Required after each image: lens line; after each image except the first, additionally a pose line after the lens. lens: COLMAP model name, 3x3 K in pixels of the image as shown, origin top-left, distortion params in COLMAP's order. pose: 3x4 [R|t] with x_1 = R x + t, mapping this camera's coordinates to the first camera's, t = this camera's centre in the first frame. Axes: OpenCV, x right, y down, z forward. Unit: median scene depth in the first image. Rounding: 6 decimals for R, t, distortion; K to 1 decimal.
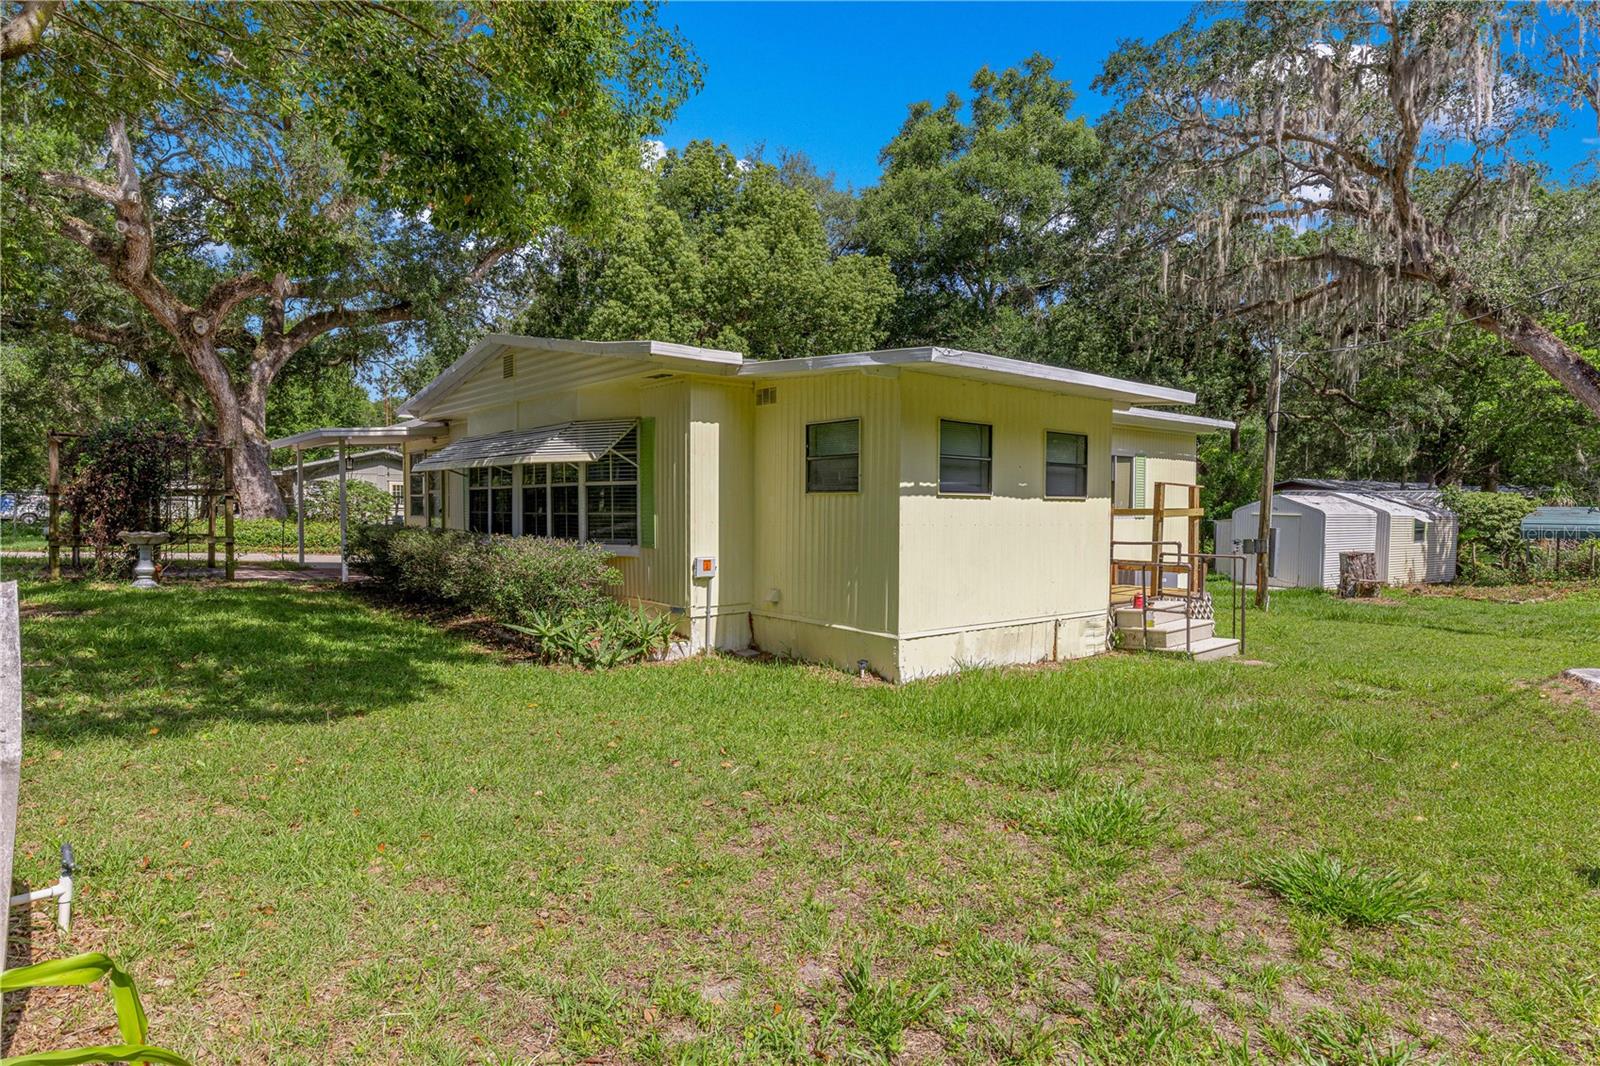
lens RADIAL K [[902.7, 0, 800.0], [0, 902.7, 533.0], [0, 0, 1]] dist [0.017952, -0.001802]
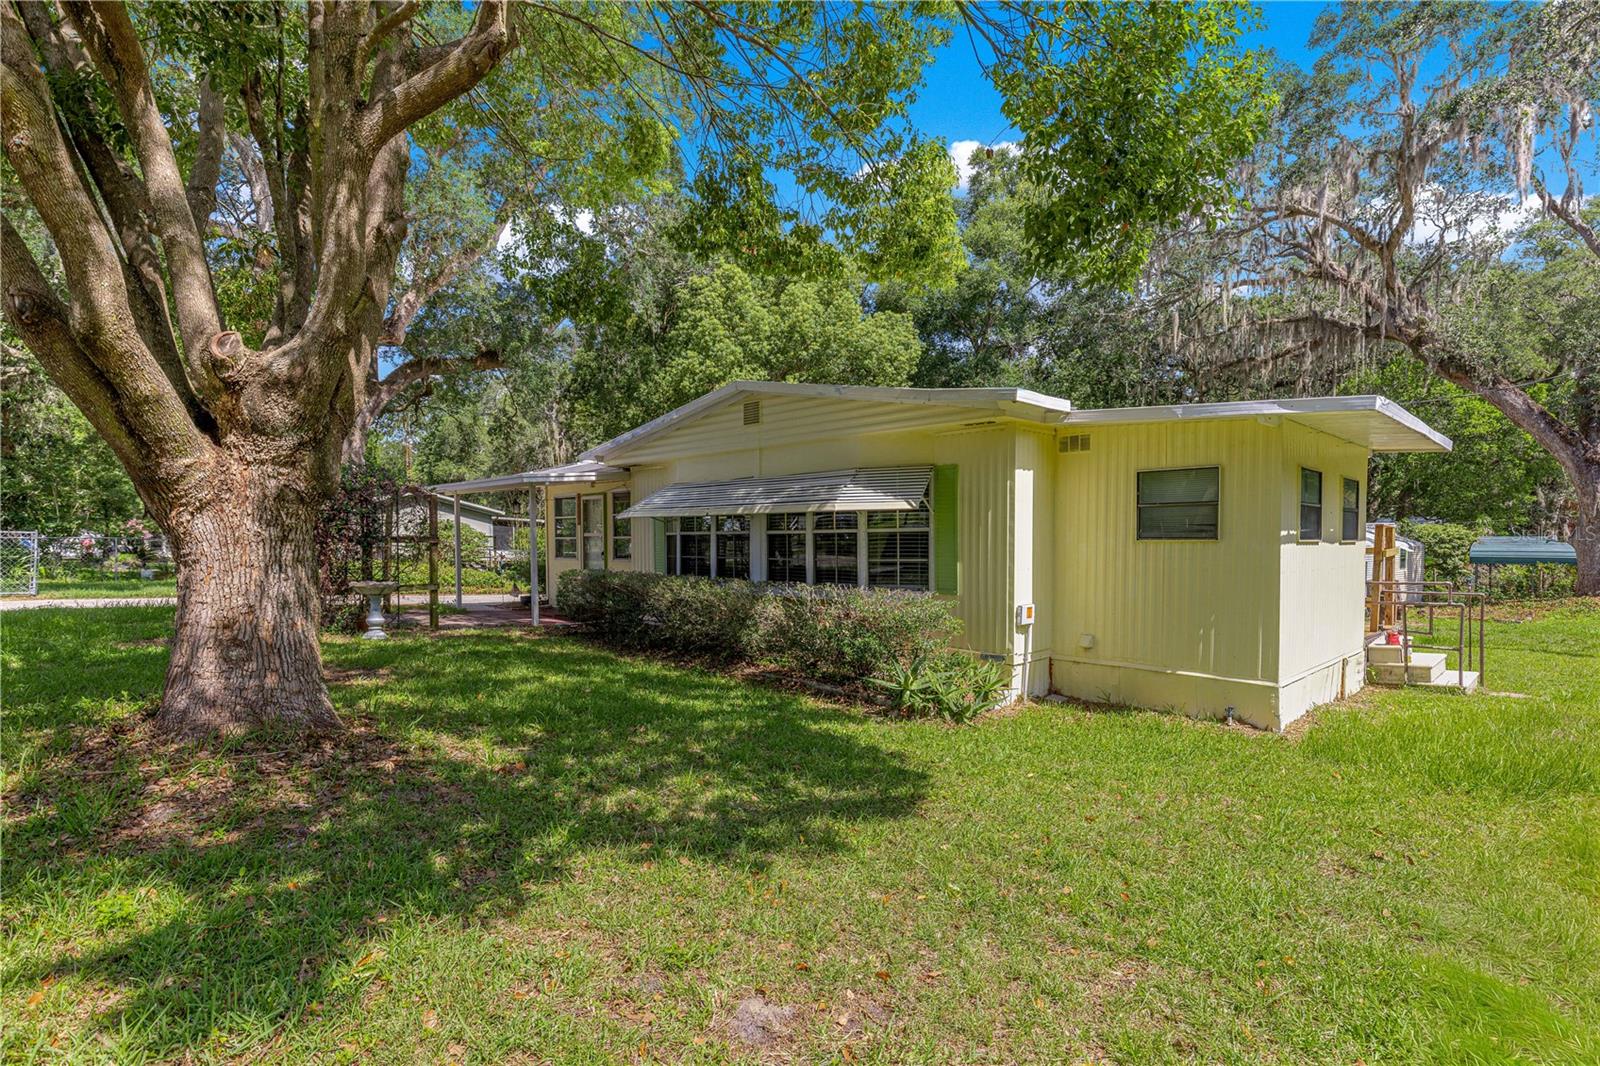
lens RADIAL K [[804.3, 0, 800.2], [0, 804.3, 556.0], [0, 0, 1]] dist [0.000908, 0.001061]
pose [[0.997151, -0.010543, 0.074687, -0.383975], [0.011005, 0.999923, -0.005781, -0.022294], [-0.074620, 0.006586, 0.997190, 0.119682]]
